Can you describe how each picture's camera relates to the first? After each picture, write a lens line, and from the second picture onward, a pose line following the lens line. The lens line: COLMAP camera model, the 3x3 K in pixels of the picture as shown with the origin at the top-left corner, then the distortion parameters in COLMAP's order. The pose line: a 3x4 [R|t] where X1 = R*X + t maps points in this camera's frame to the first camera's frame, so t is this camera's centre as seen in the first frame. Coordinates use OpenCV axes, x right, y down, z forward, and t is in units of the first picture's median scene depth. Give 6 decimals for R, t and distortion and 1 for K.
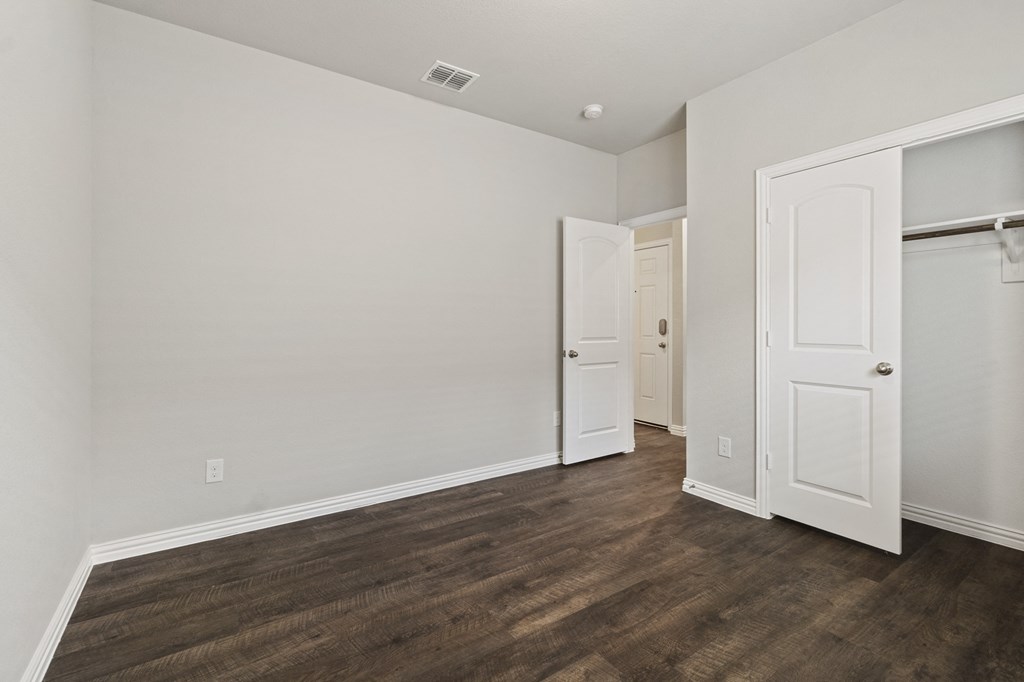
lens RADIAL K [[463.5, 0, 510.3], [0, 463.5, 334.8], [0, 0, 1]] dist [0.011198, 0.000198]
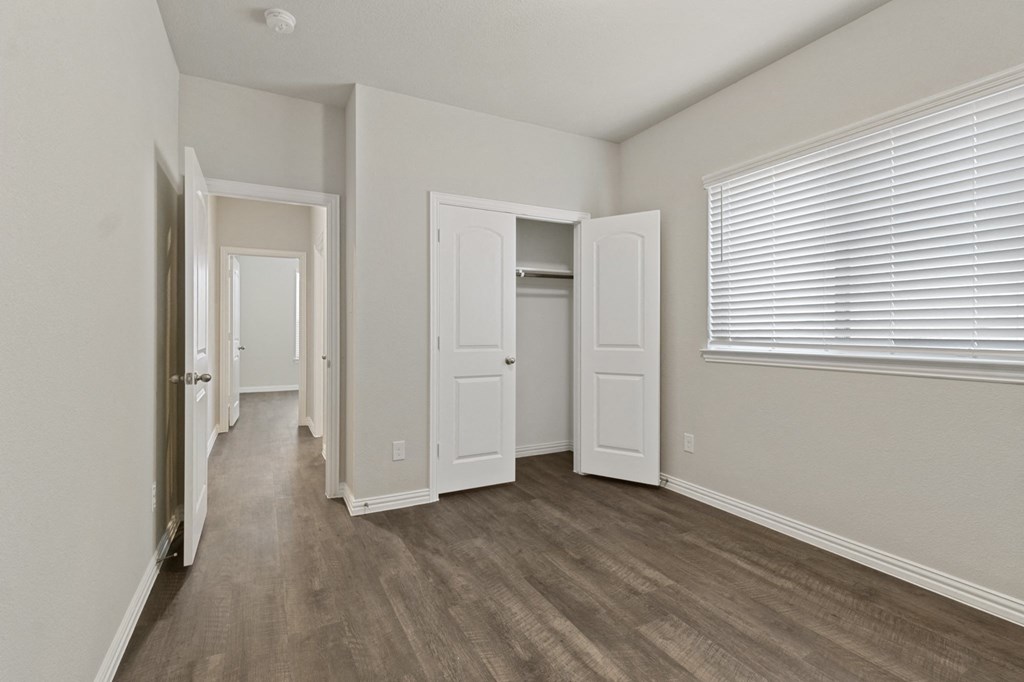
lens RADIAL K [[463.5, 0, 510.2], [0, 463.5, 339.5], [0, 0, 1]] dist [0.011198, 0.000198]
pose [[0.113164, -0.018635, 0.993402, -0.649051], [0.013829, 0.999757, 0.017179, -0.020154], [-0.993480, 0.011794, 0.113394, 0.803830]]
